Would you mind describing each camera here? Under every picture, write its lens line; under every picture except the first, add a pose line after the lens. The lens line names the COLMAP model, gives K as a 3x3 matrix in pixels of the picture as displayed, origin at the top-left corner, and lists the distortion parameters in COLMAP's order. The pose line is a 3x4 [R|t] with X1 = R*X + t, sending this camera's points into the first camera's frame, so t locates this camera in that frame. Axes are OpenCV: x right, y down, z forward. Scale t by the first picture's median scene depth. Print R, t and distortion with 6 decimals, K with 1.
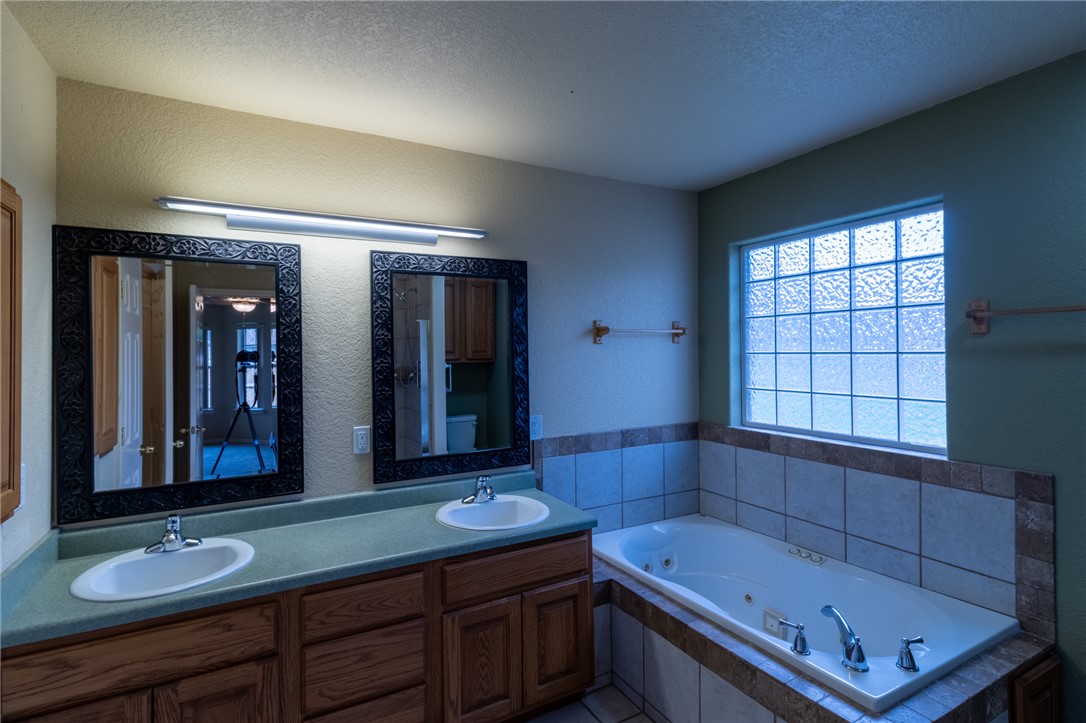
lens RADIAL K [[524.9, 0, 537.4], [0, 524.9, 350.3], [0, 0, 1]] dist [-0.001446, 0.000391]
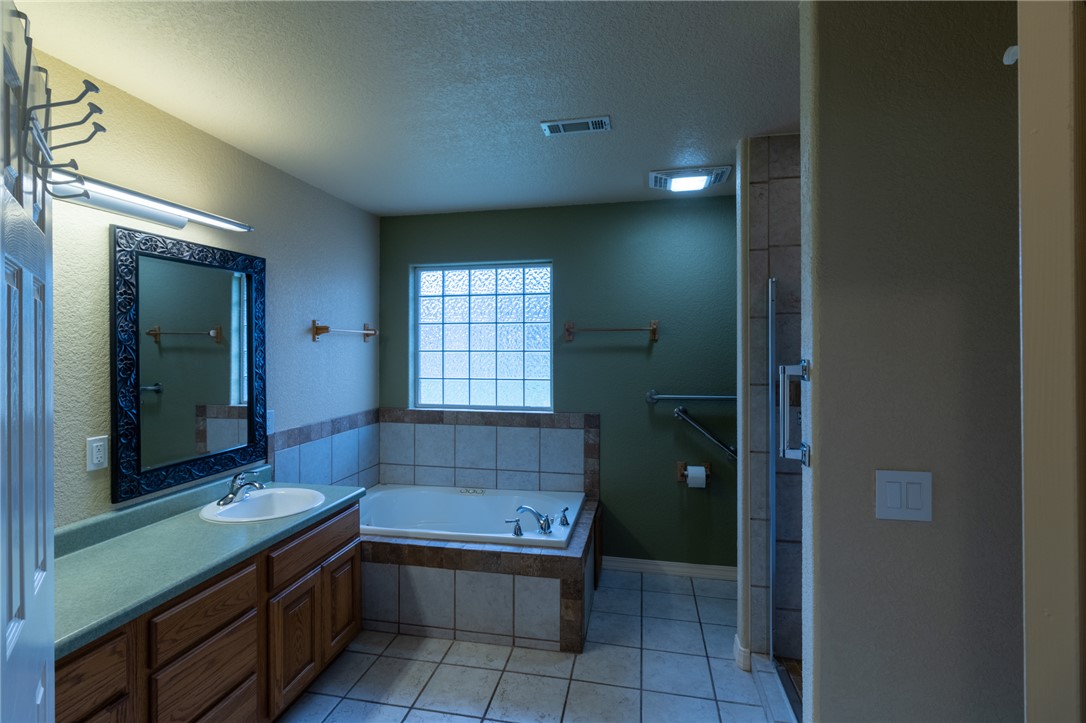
lens RADIAL K [[515.3, 0, 536.7], [0, 515.3, 350.9], [0, 0, 1]] dist [0.000016, 0.001441]
pose [[0.642657, 0.006007, 0.766130, -0.511209], [-0.007846, 0.999968, -0.001259, 0.006347], [-0.766114, -0.005202, 0.642684, -0.046434]]
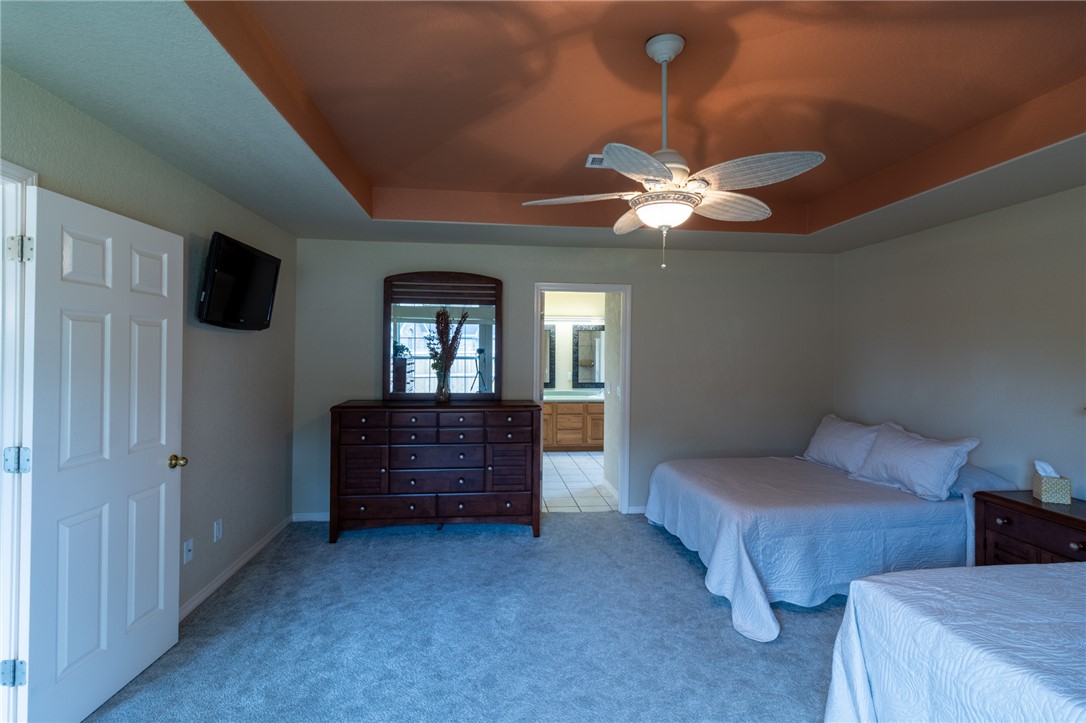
lens RADIAL K [[515.3, 0, 536.7], [0, 515.3, 350.9], [0, 0, 1]] dist [0.000016, 0.001441]
pose [[0.917364, 0.013513, -0.397821, 0.896174], [-0.011872, 0.999908, 0.006586, -0.028866], [0.397873, -0.001319, 0.917439, -2.434783]]
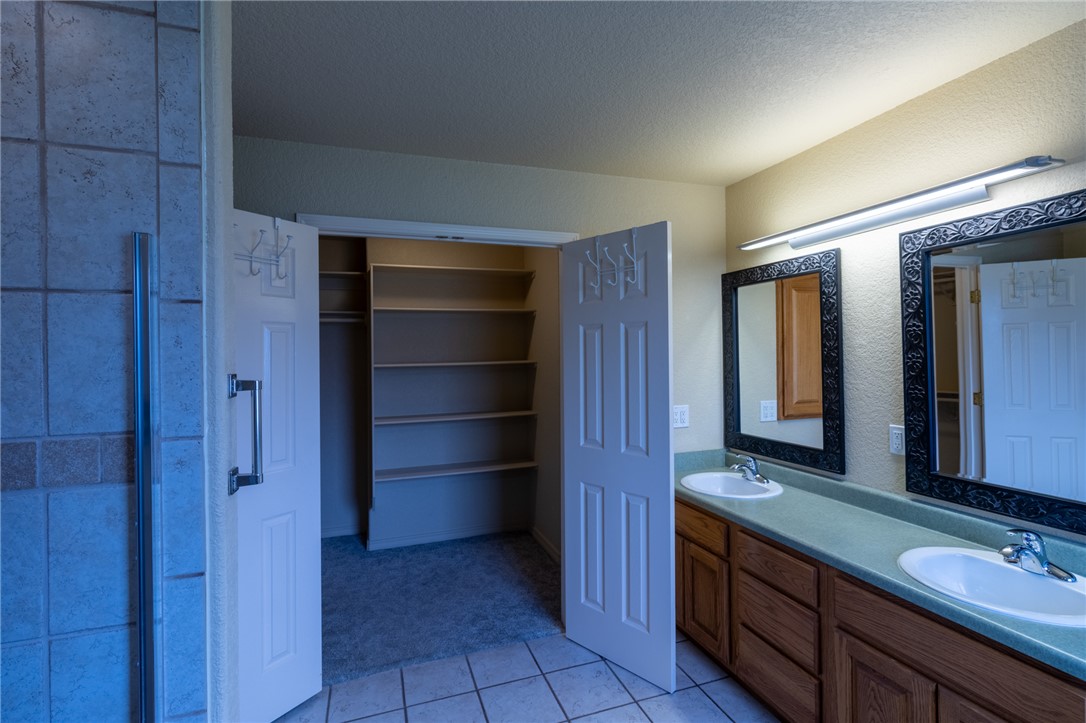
lens RADIAL K [[491.5, 0, 527.1], [0, 491.5, 351.5], [0, 0, 1]] dist [0.000177, 0.000205]
pose [[-0.178238, 0.010964, -0.983926, 0.637553], [0.020372, 0.999765, 0.007451, -0.005589], [0.983777, -0.018717, -0.178419, 0.511152]]
